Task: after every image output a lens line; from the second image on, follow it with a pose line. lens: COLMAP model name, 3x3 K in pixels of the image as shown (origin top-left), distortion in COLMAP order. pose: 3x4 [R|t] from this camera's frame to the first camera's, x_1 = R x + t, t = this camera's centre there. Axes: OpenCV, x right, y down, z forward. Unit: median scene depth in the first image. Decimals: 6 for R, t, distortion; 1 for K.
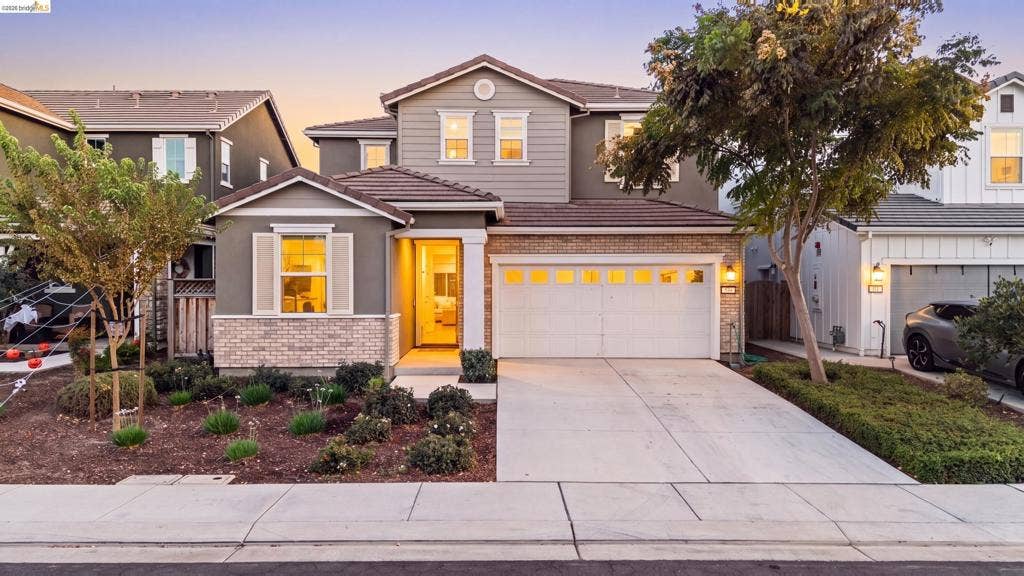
lens RADIAL K [[690.3, 0, 512.0], [0, 690.3, 288.0], [0, 0, 1]] dist [0.024160, -0.001200]
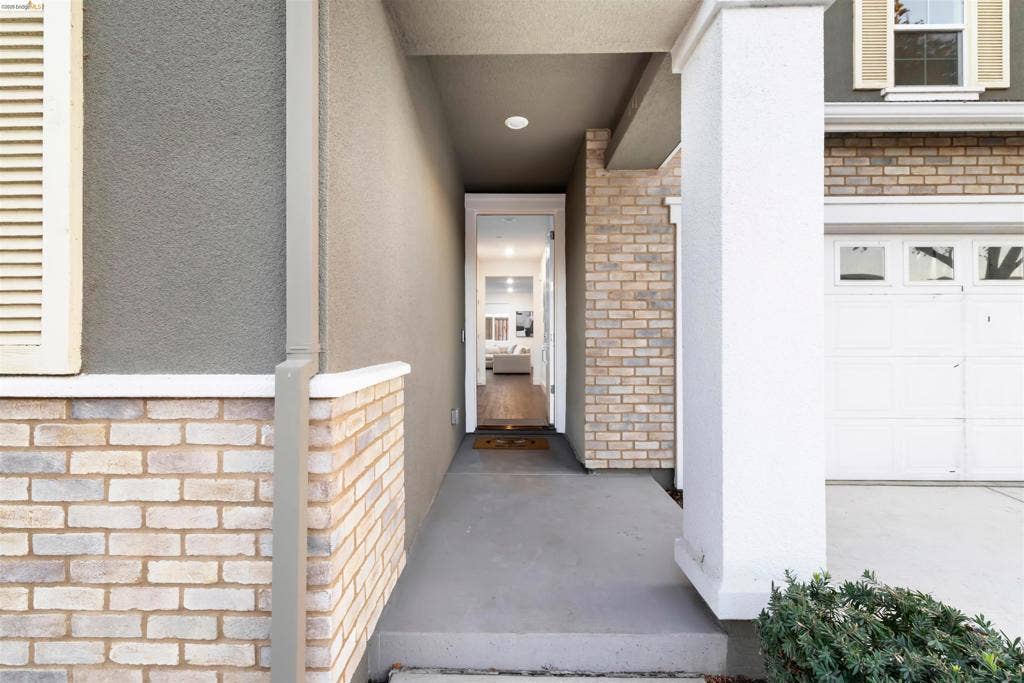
lens RADIAL K [[444.6, 0, 516.1], [0, 444.6, 335.9], [0, 0, 1]] dist [0.000434, 0.000036]
pose [[0.999690, 0.000555, -0.024894, -0.132019], [-0.000760, 0.999966, -0.008226, 0.031301], [0.024889, 0.008242, 0.999656, 0.905593]]
